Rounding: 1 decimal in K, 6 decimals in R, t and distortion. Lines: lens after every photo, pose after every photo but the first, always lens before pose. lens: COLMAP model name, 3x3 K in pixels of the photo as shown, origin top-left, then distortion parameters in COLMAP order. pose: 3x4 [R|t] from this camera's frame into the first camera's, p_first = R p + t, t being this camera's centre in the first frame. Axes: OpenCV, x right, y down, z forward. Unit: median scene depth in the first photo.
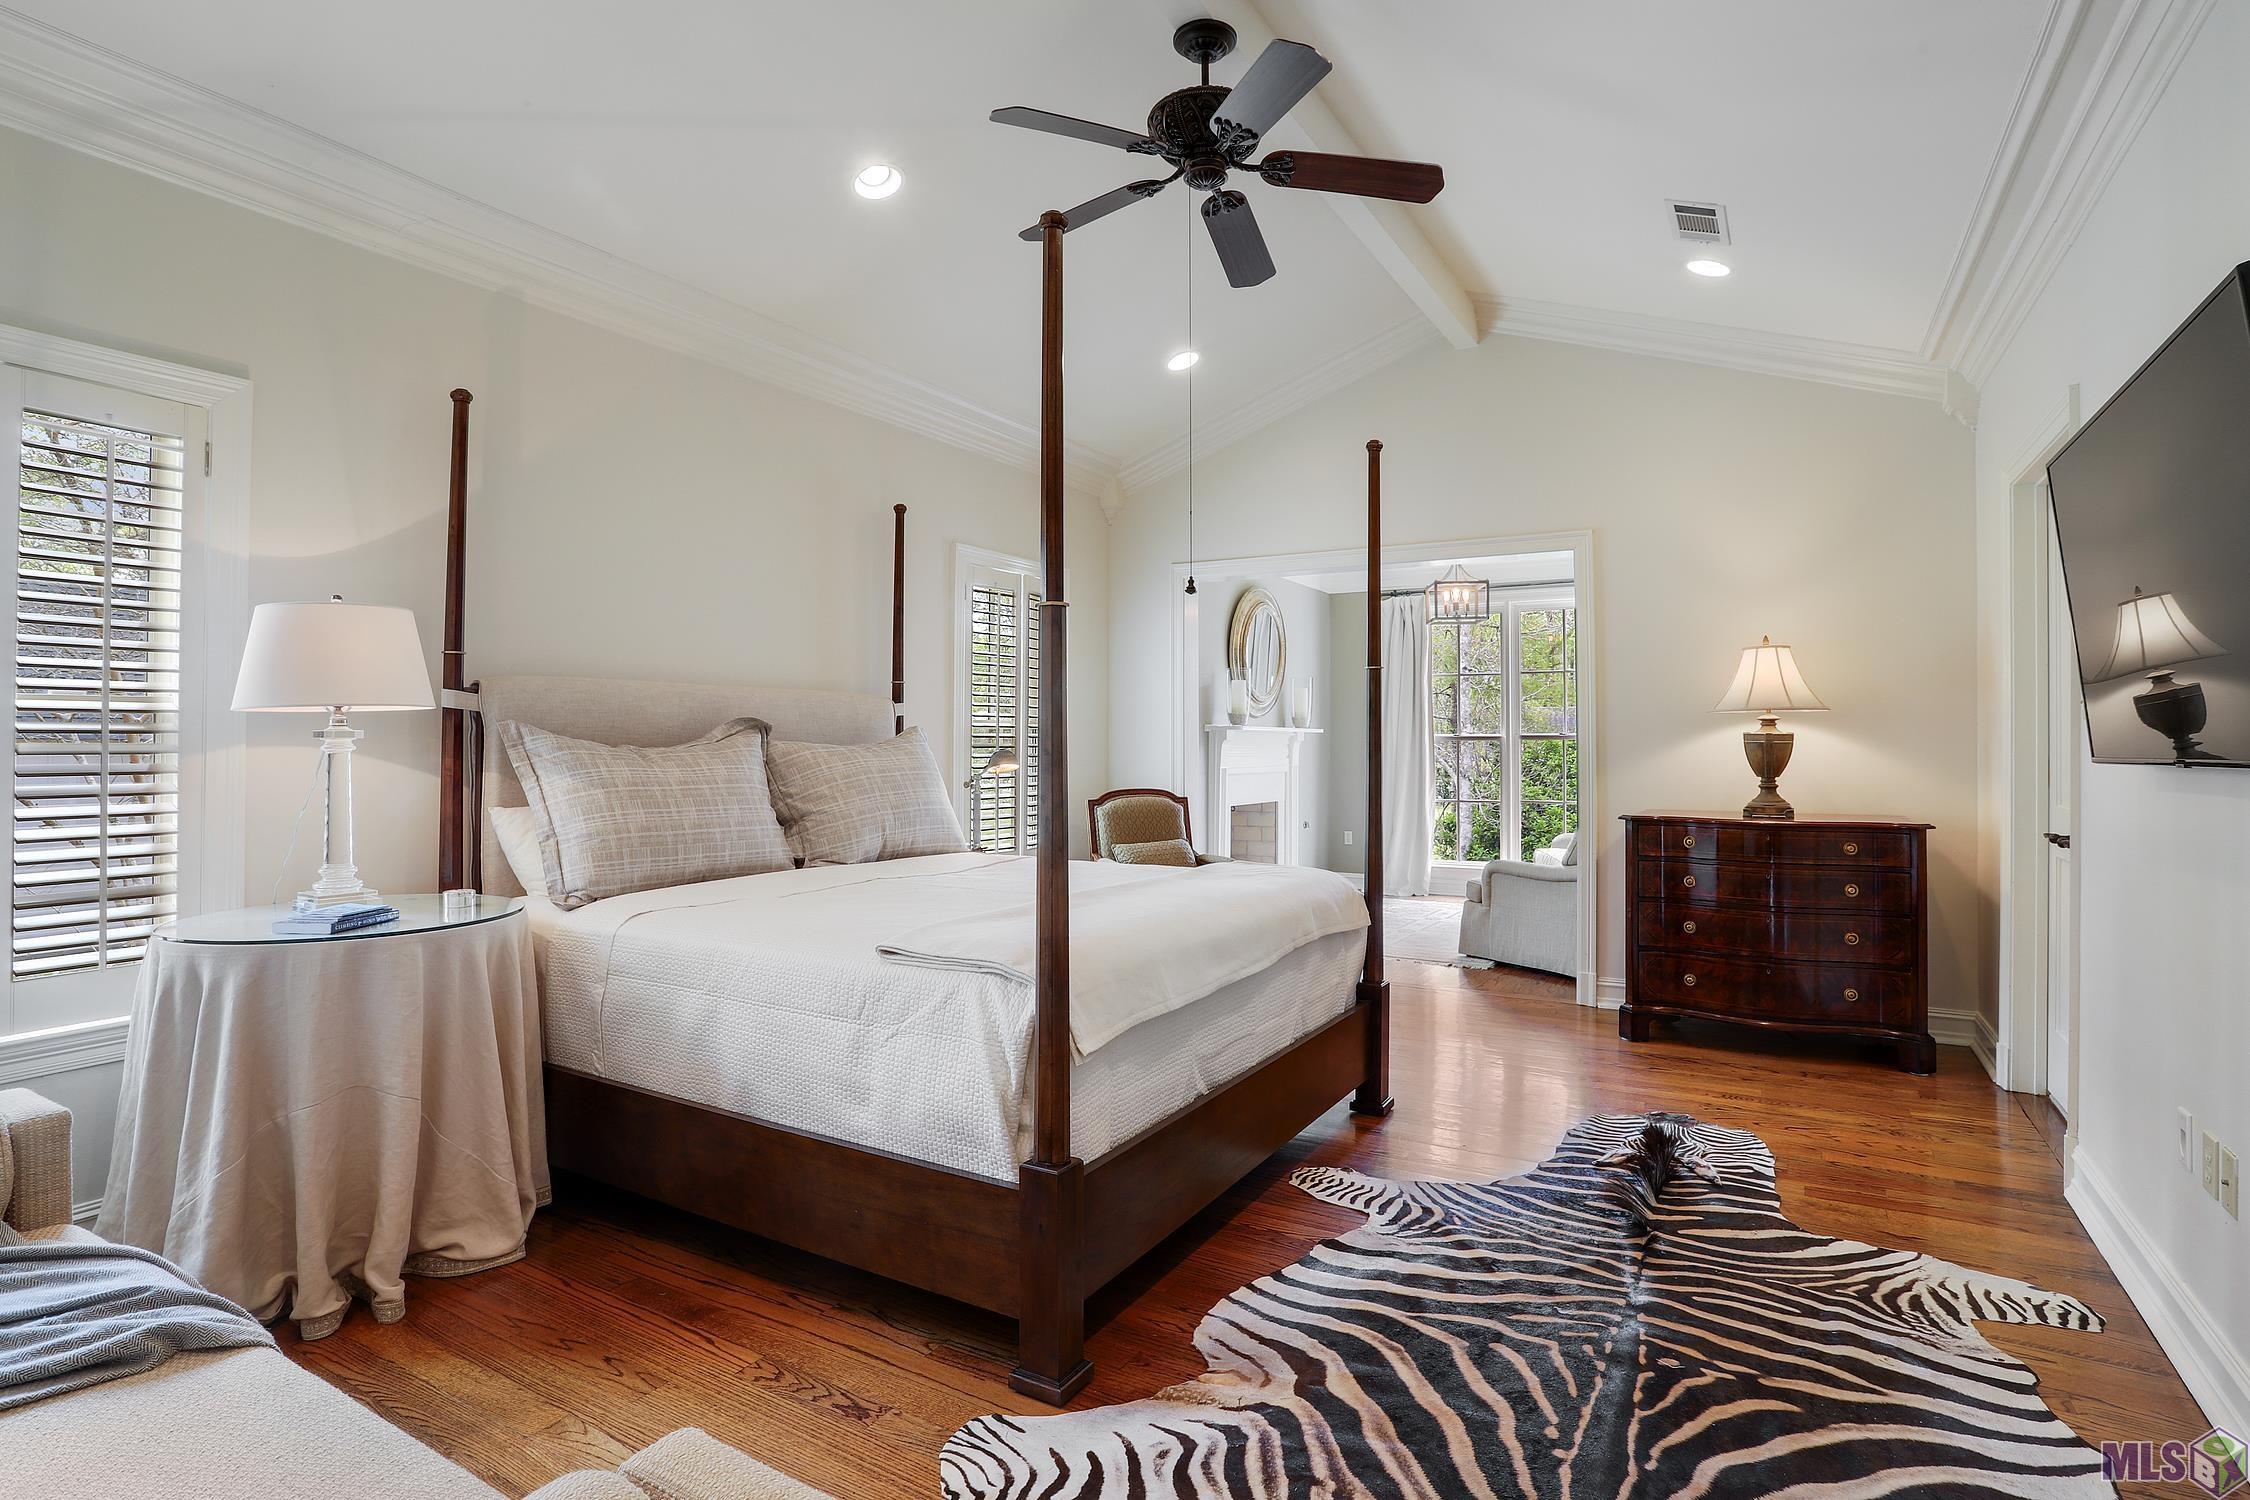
lens RADIAL K [[1106.1, 0, 1125.5], [0, 1106.1, 749.1], [0, 0, 1]] dist [-0.000992, -0.000039]
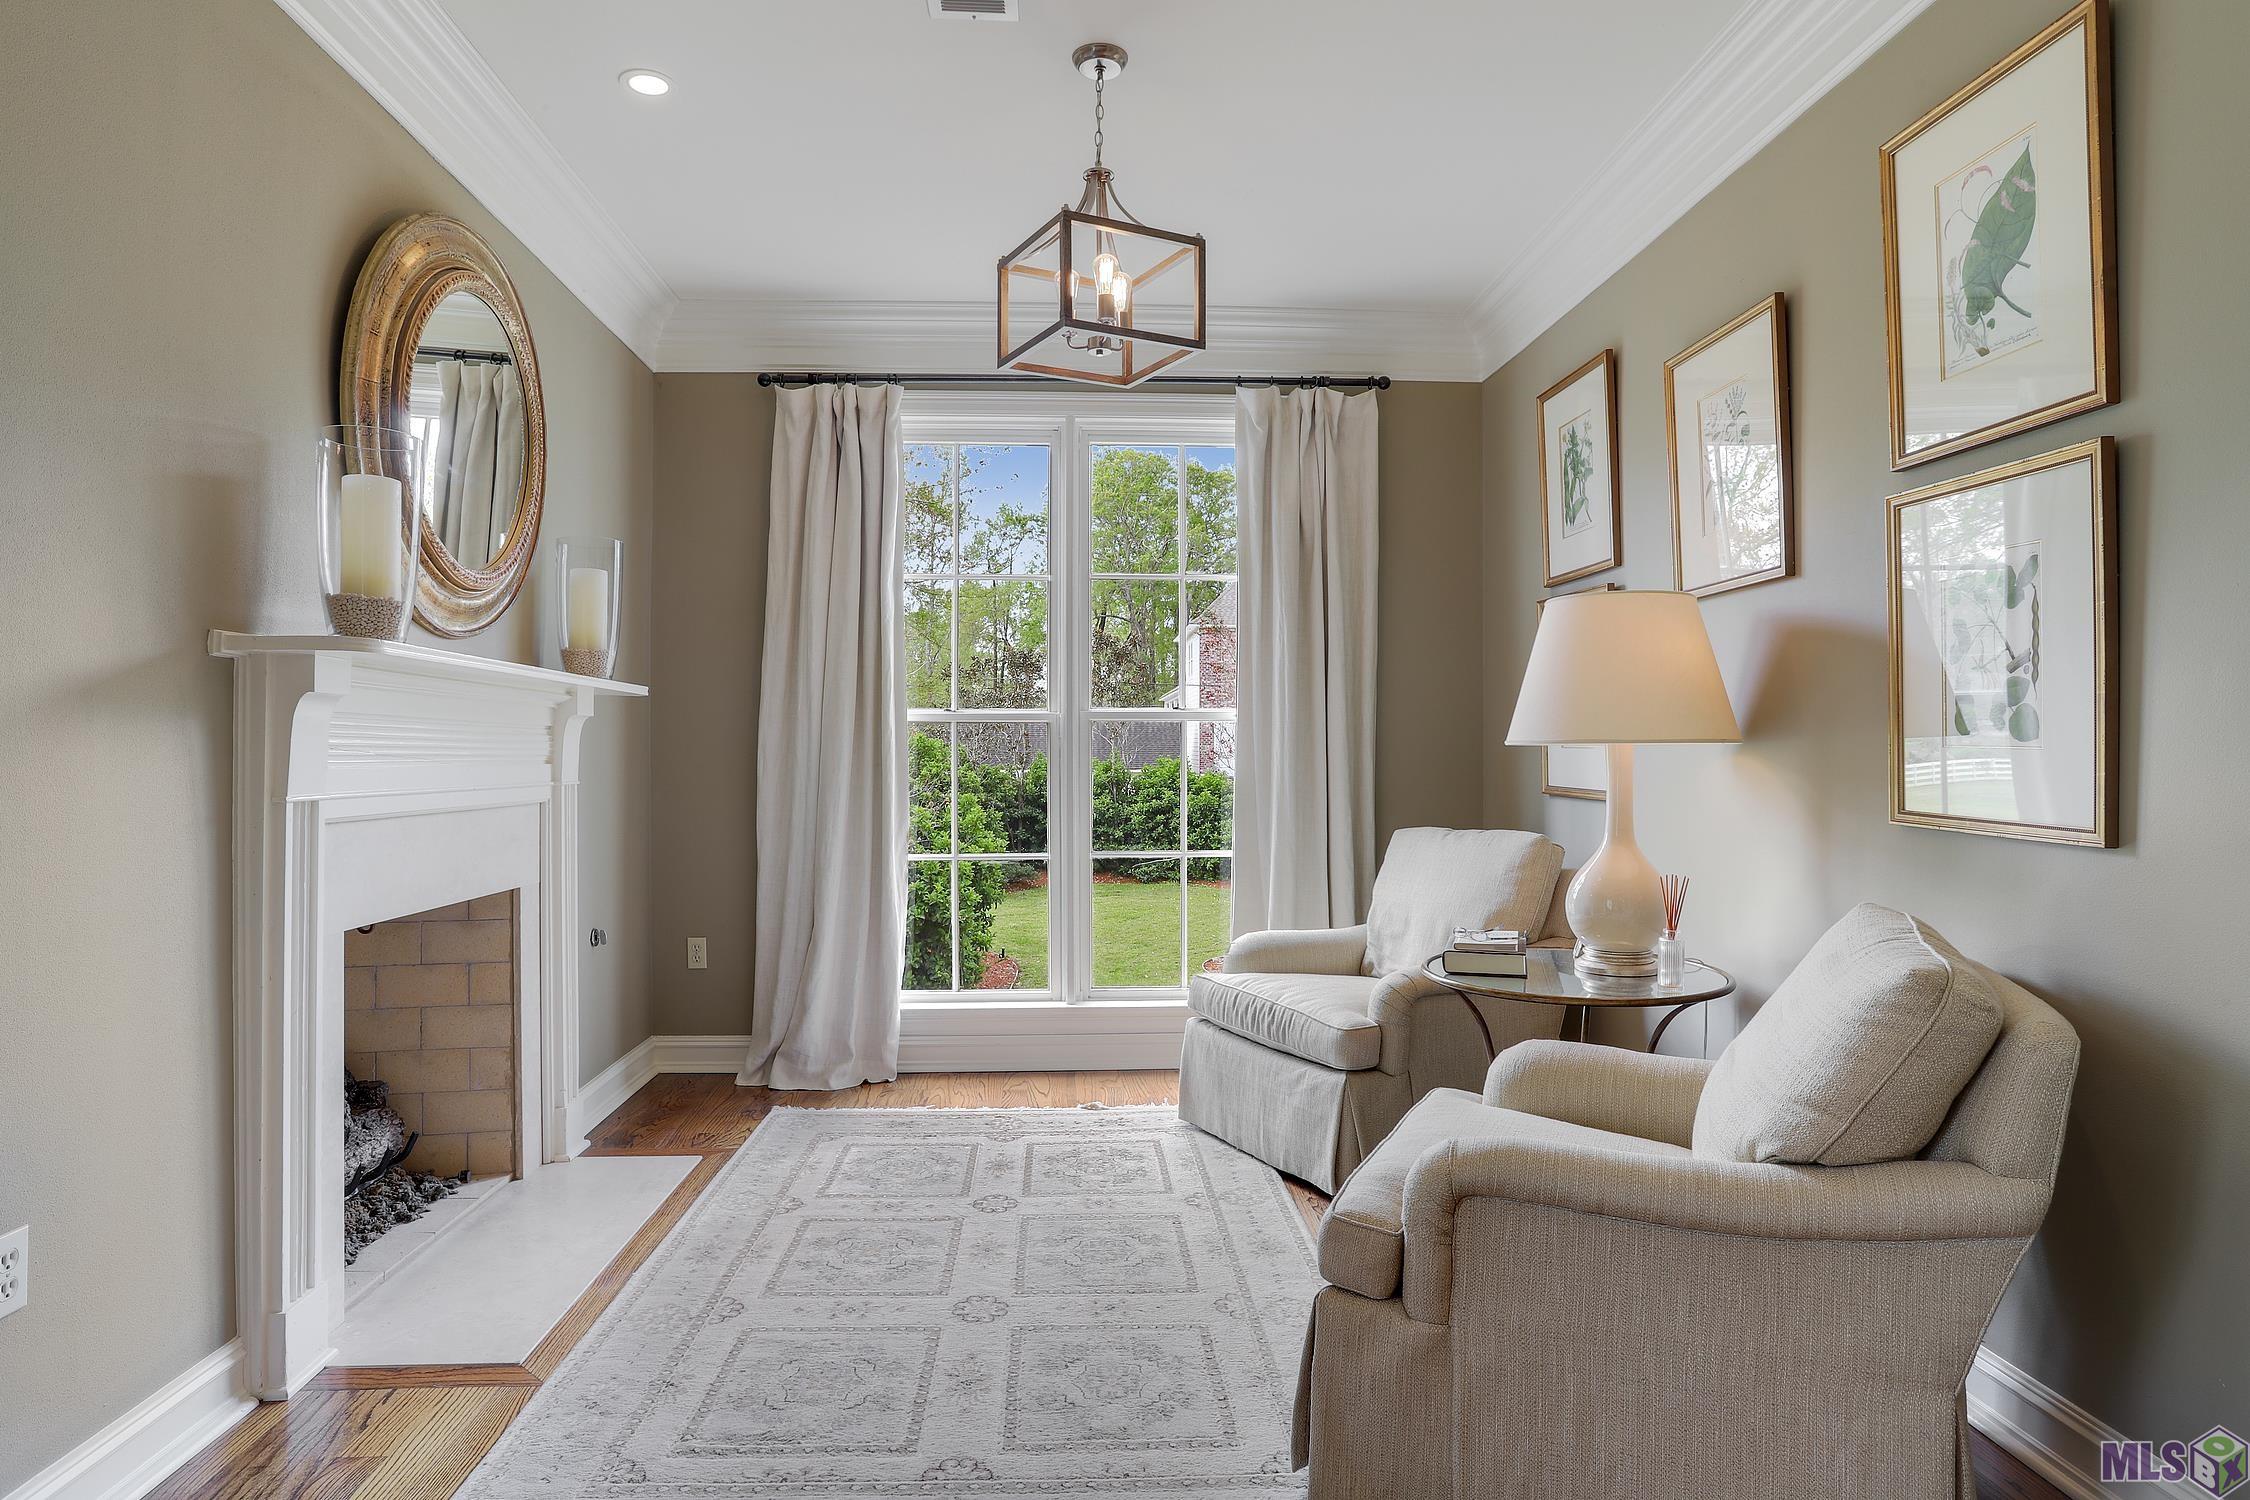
lens RADIAL K [[1328.3, 0, 1121.5], [0, 1328.3, 751.5], [0, 0, 1]] dist [0.001146, 0.000177]
pose [[0.834458, -0.006555, 0.551033, 0.071850], [0.006523, 0.999977, 0.002017, 0.005079], [-0.551033, 0.001912, 0.834481, 0.598213]]
